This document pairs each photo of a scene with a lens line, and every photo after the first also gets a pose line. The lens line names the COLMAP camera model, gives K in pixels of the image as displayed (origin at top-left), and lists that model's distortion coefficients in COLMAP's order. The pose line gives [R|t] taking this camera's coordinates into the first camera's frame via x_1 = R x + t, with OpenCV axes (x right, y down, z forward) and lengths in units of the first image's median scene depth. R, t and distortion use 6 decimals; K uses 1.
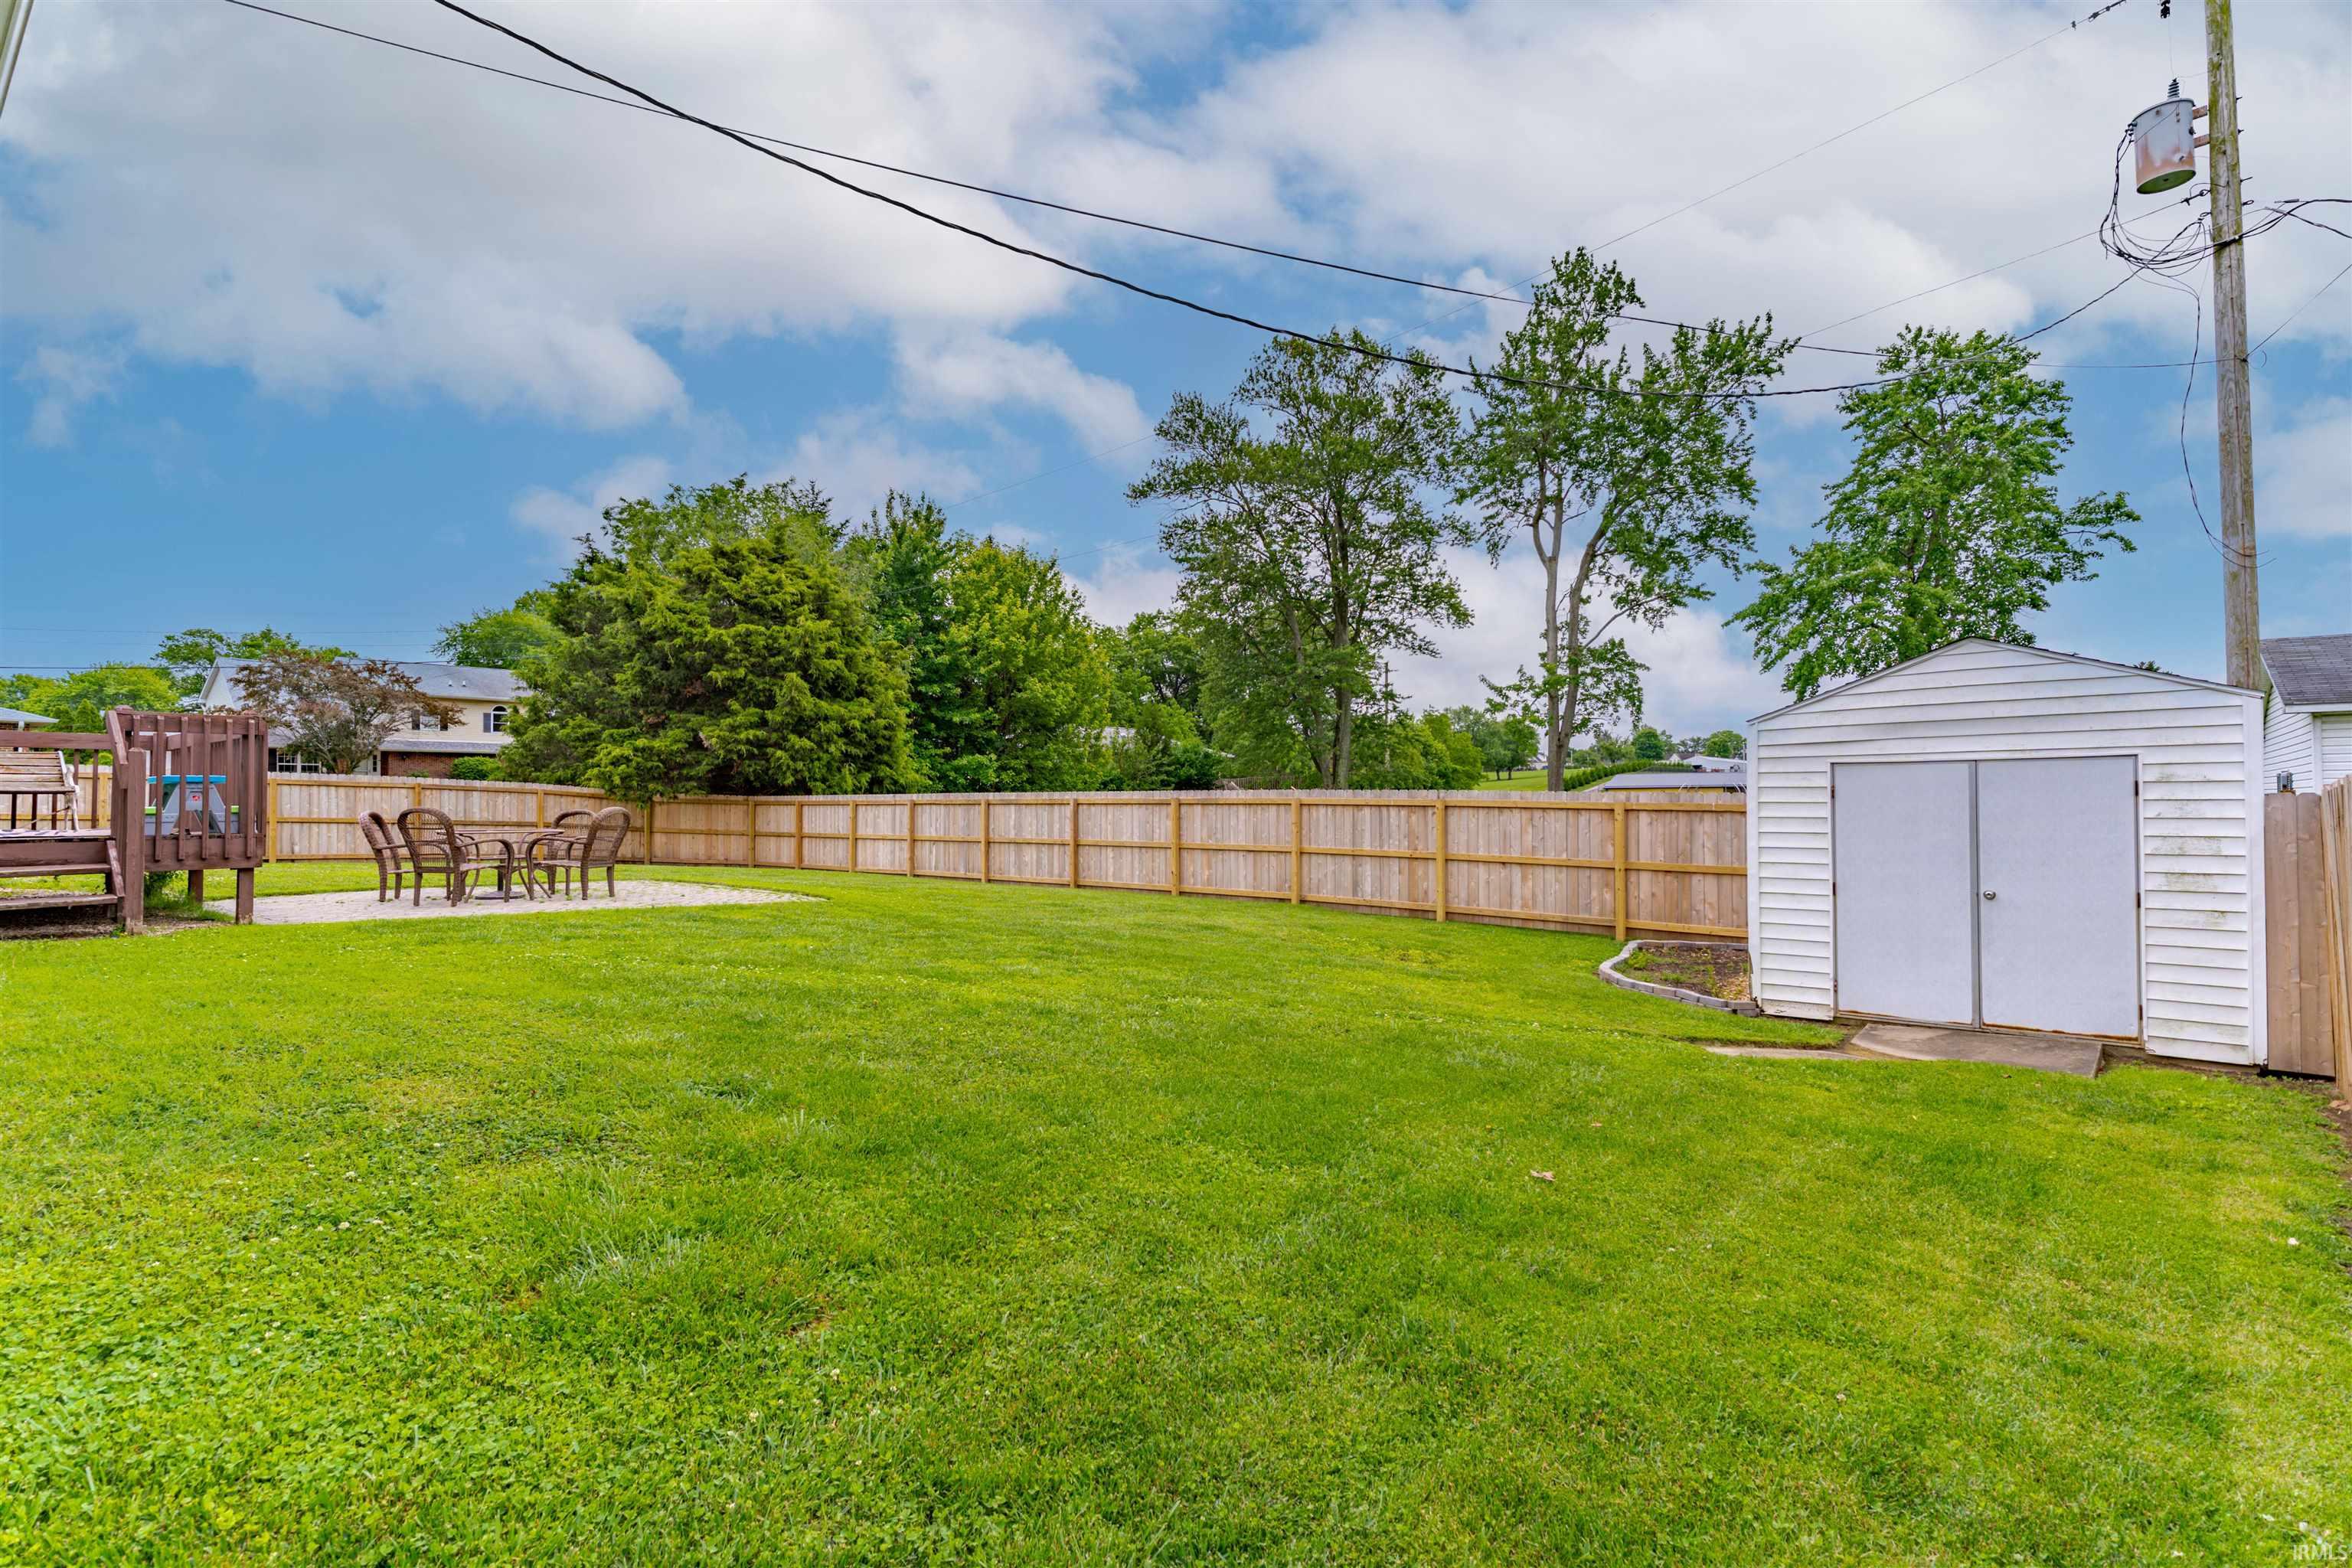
lens RADIAL K [[1124.2, 0, 1176.0], [0, 1124.2, 784.0], [0, 0, 1]] dist [0.001397, 0.000513]
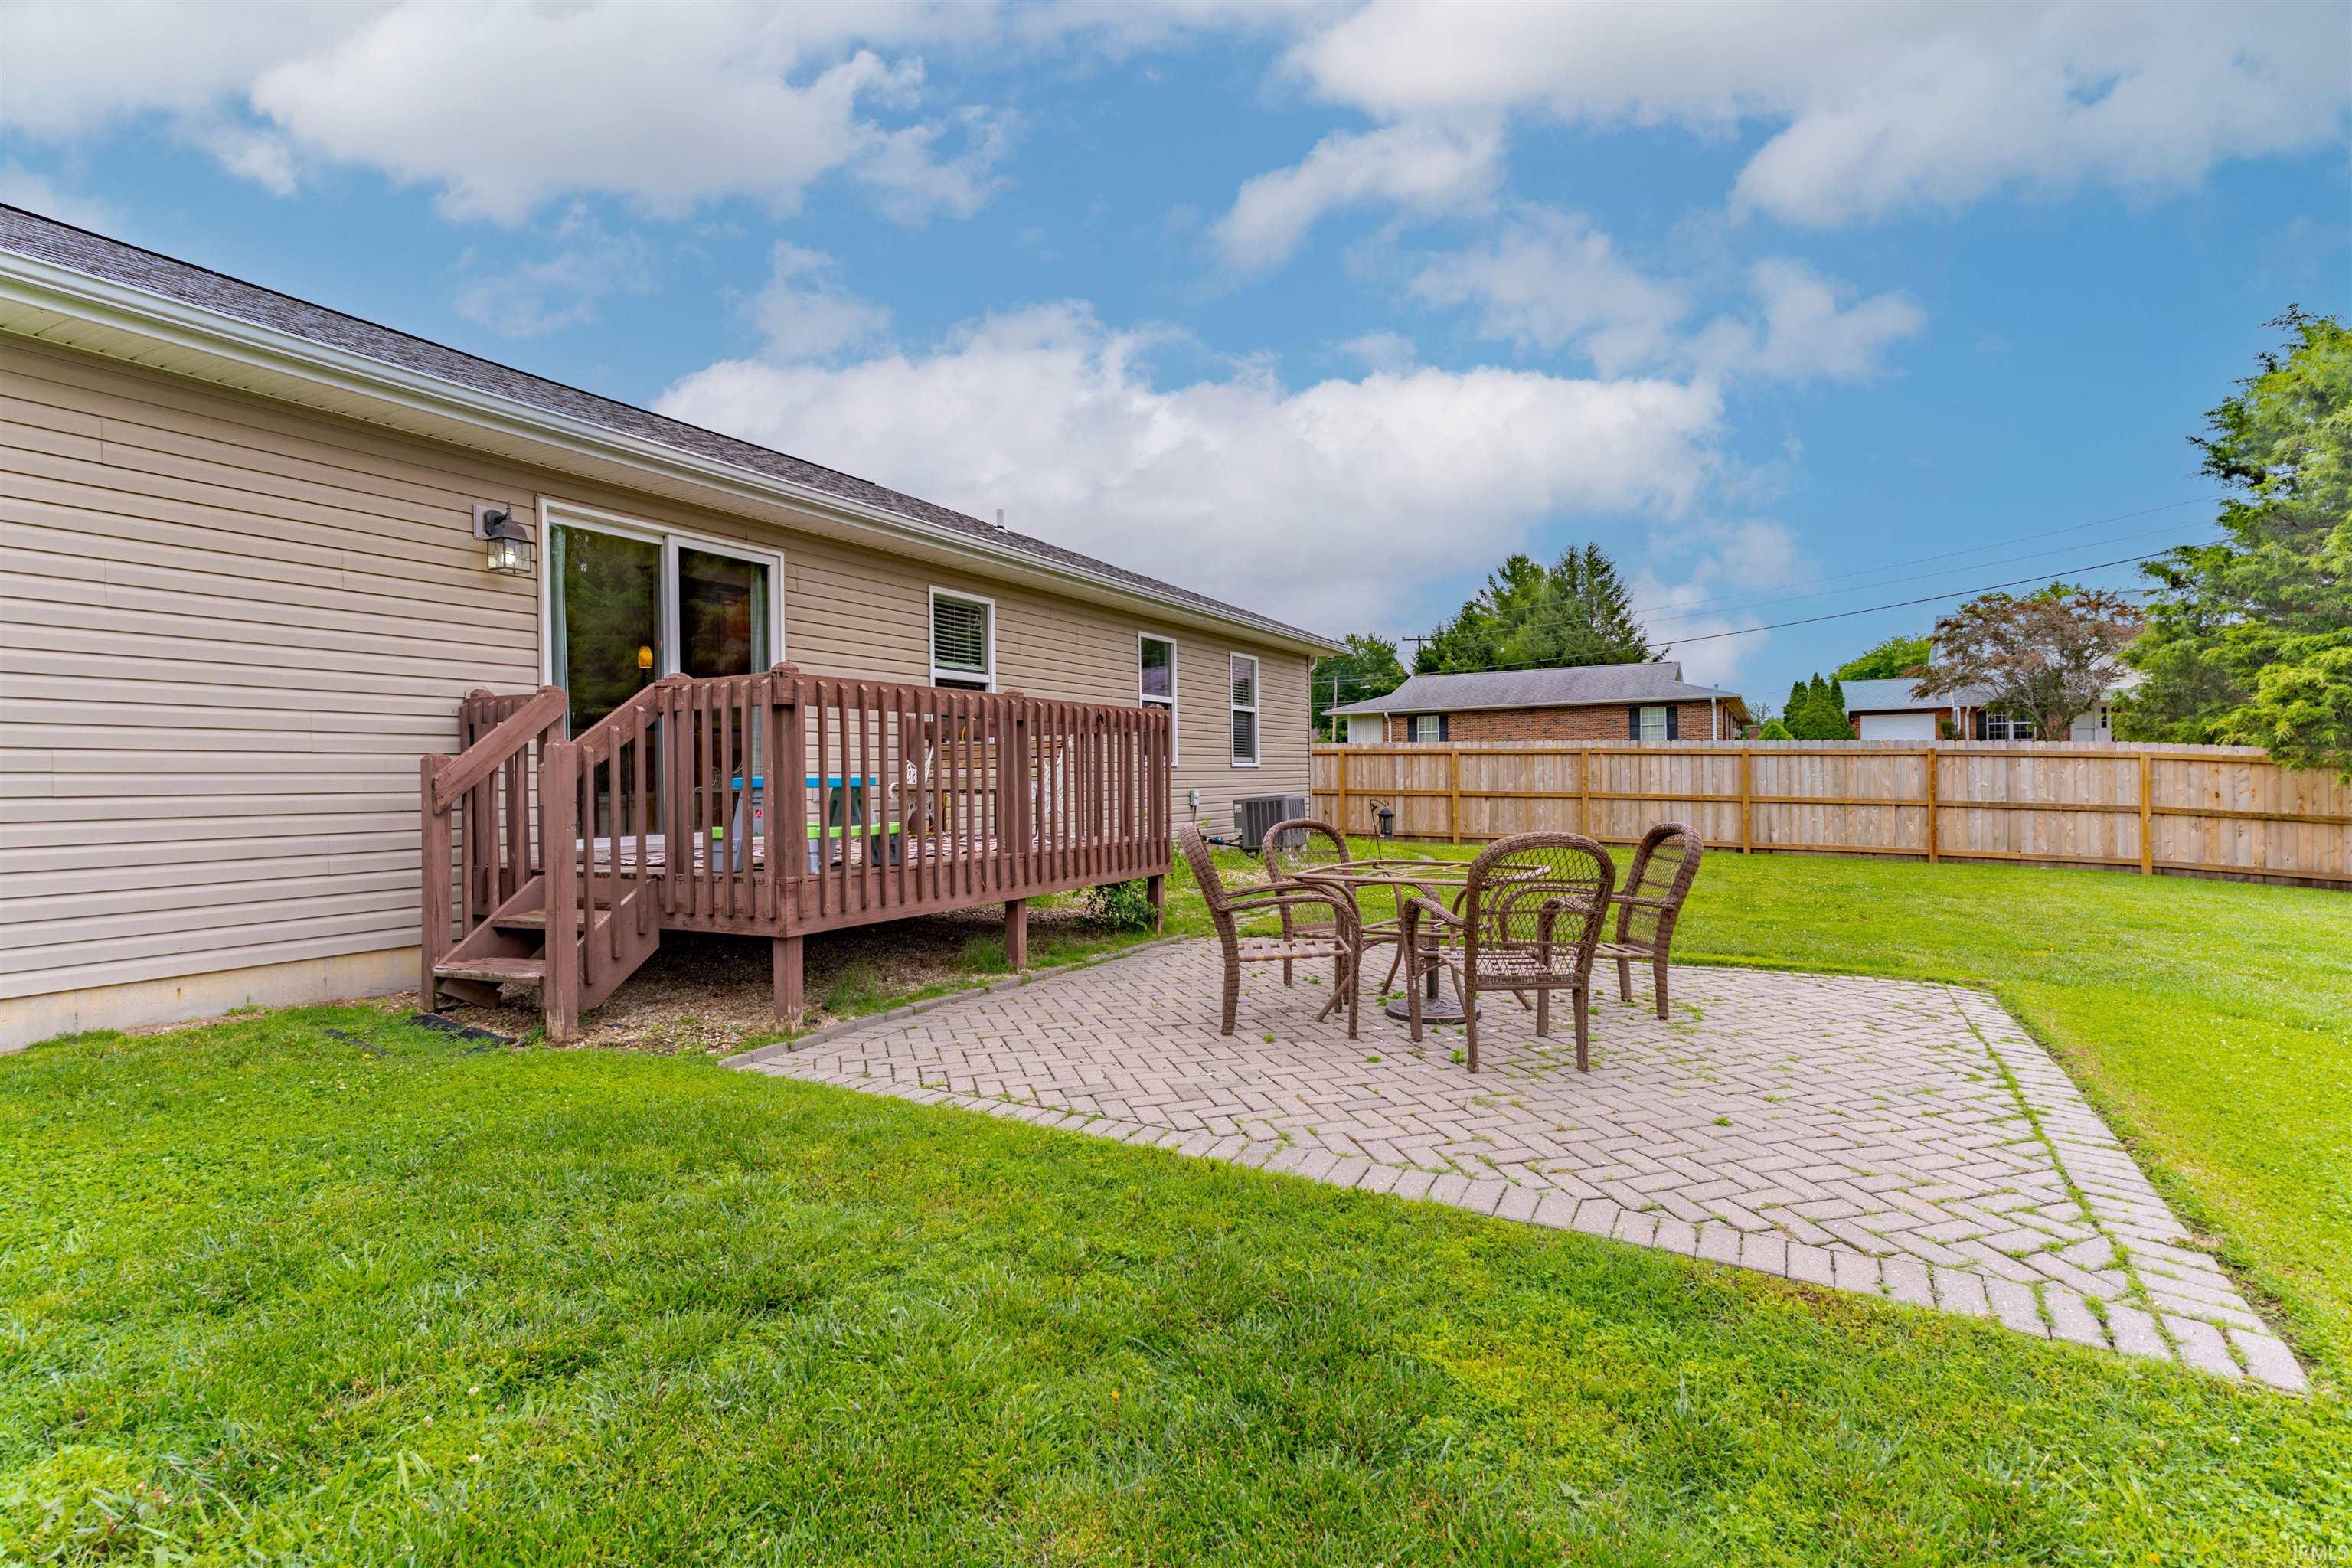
lens RADIAL K [[1124.2, 0, 1176.0], [0, 1124.2, 784.0], [0, 0, 1]] dist [0.001397, 0.000513]
pose [[0.177320, 0.004365, -0.984143, -0.063620], [0.030785, 0.999476, 0.009980, 0.000092], [0.983672, -0.032066, 0.177093, 0.376976]]
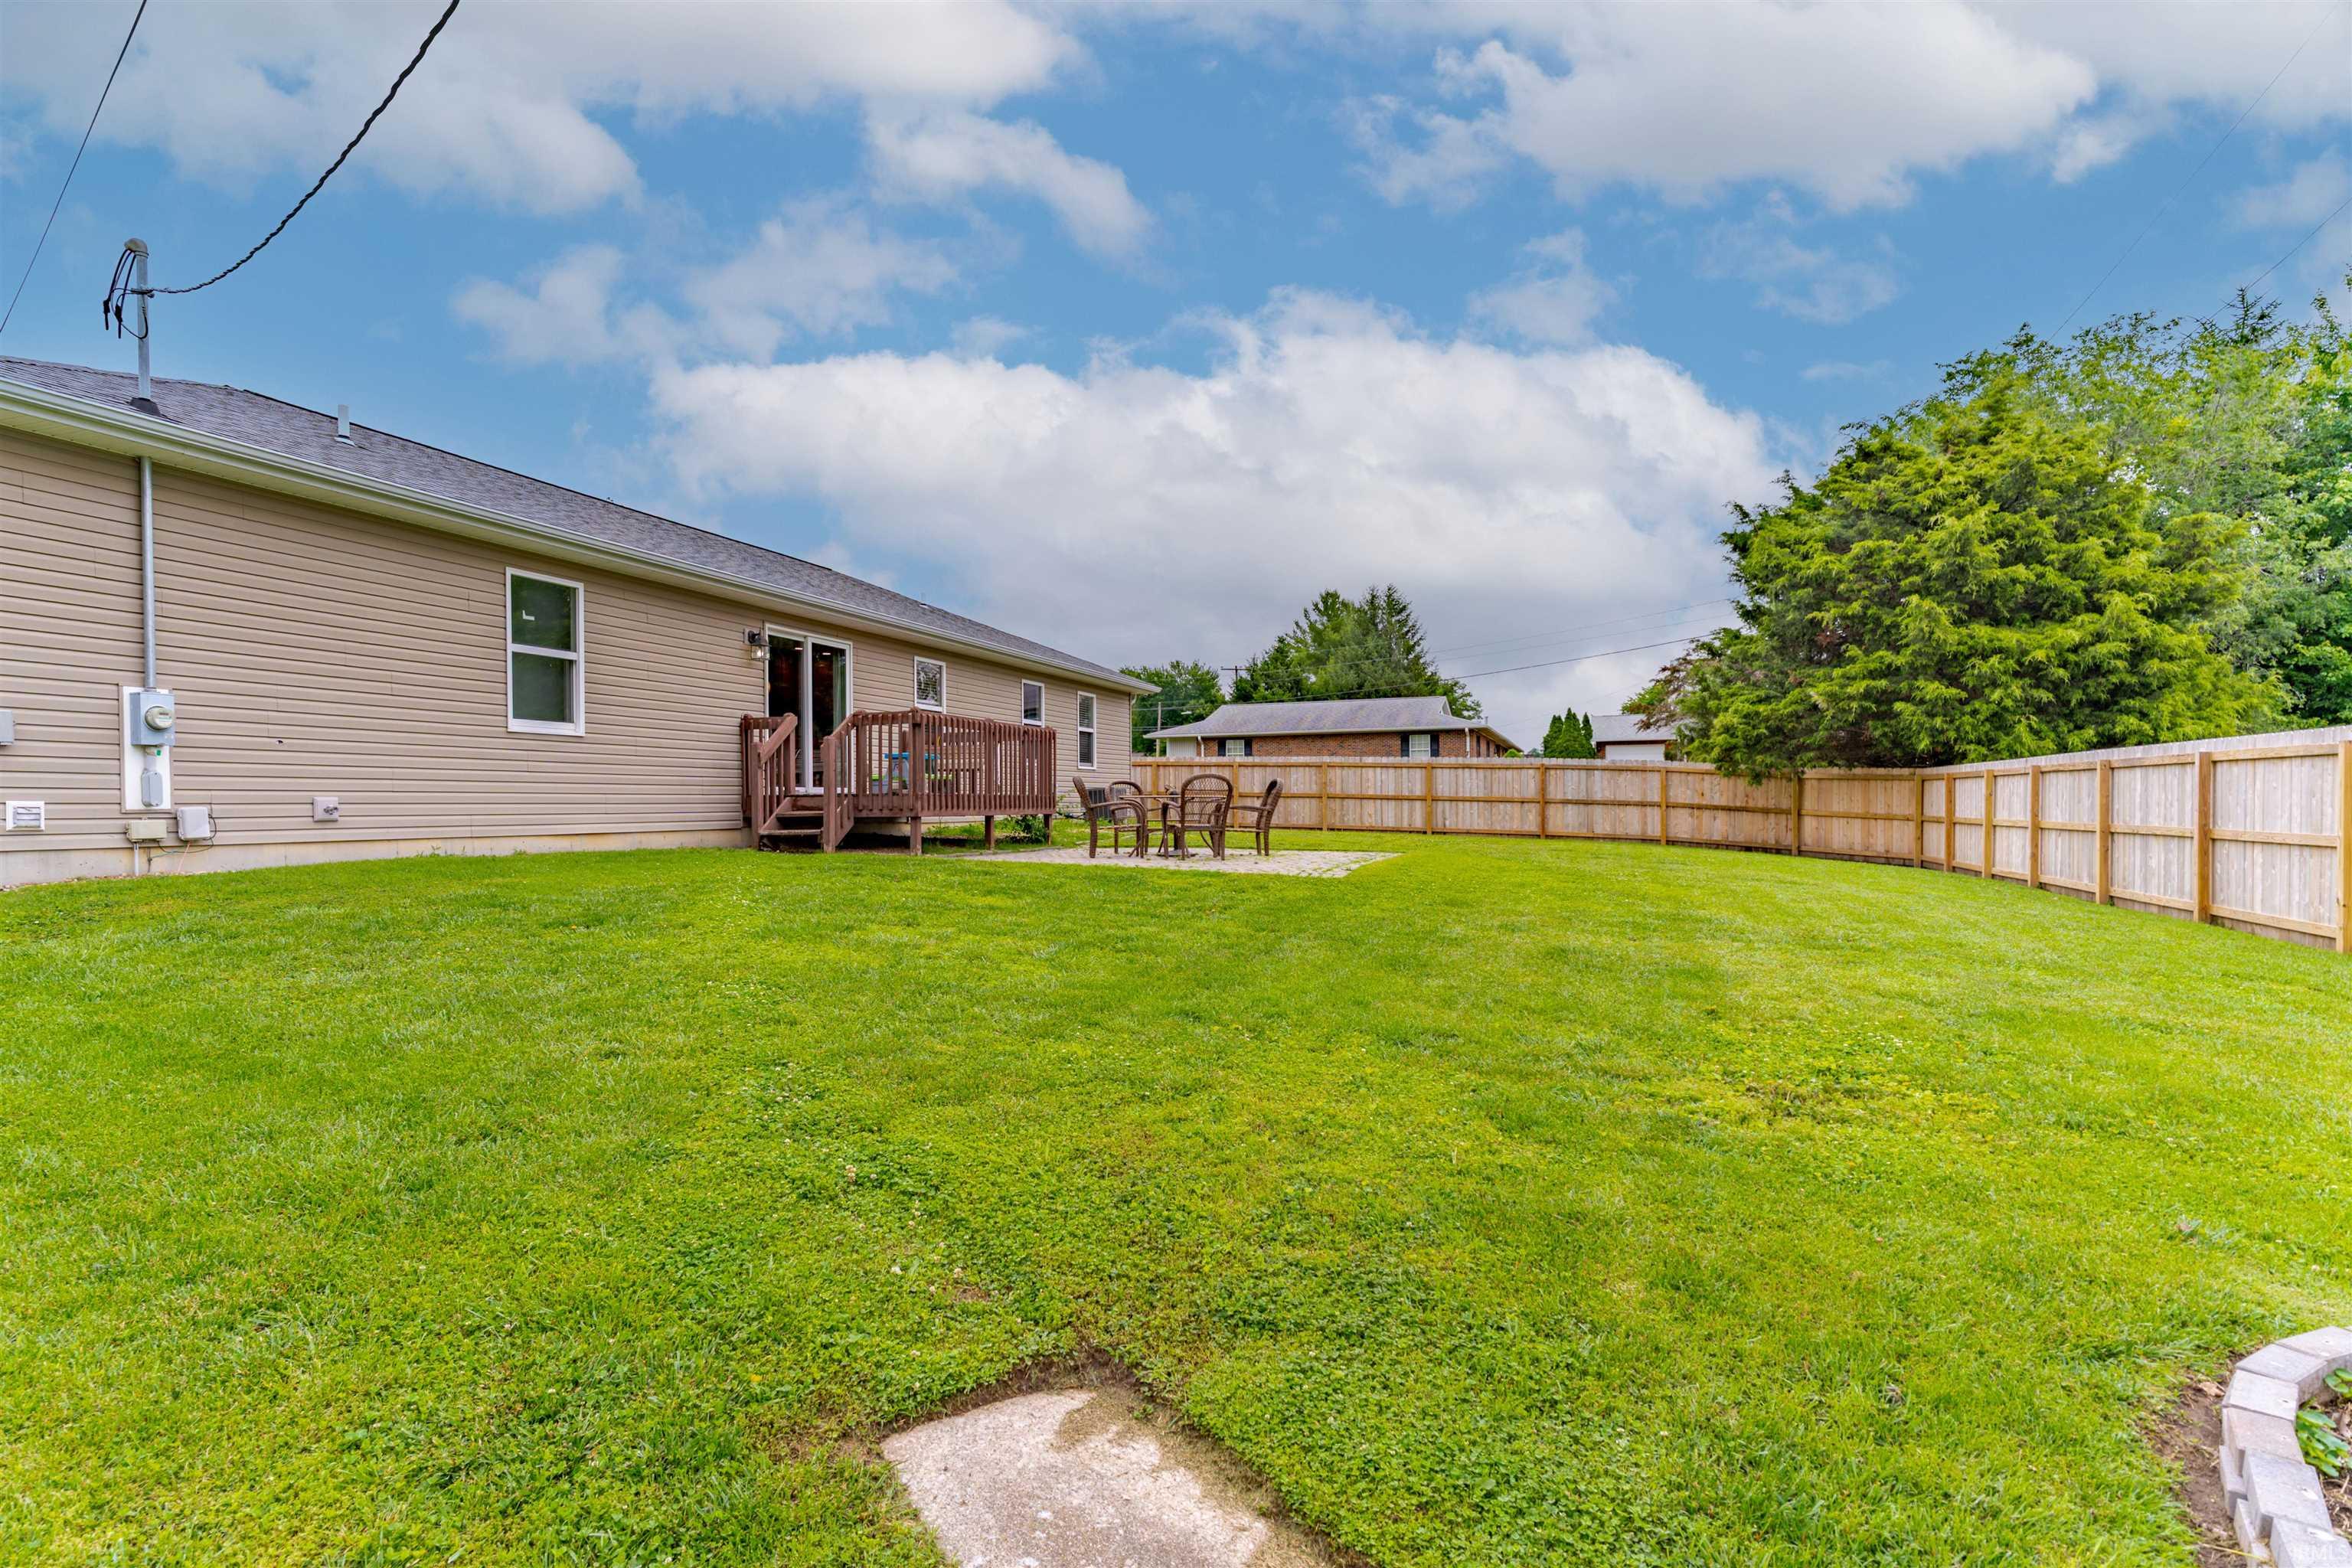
lens RADIAL K [[1165.6, 0, 1117.2], [0, 1165.6, 797.2], [0, 0, 1]] dist [0.001470, 0.000318]
pose [[0.278293, -0.004040, -0.960488, 0.234223], [0.020834, 0.999781, 0.001832, 0.018552], [0.960270, -0.020521, 0.278316, 0.289072]]
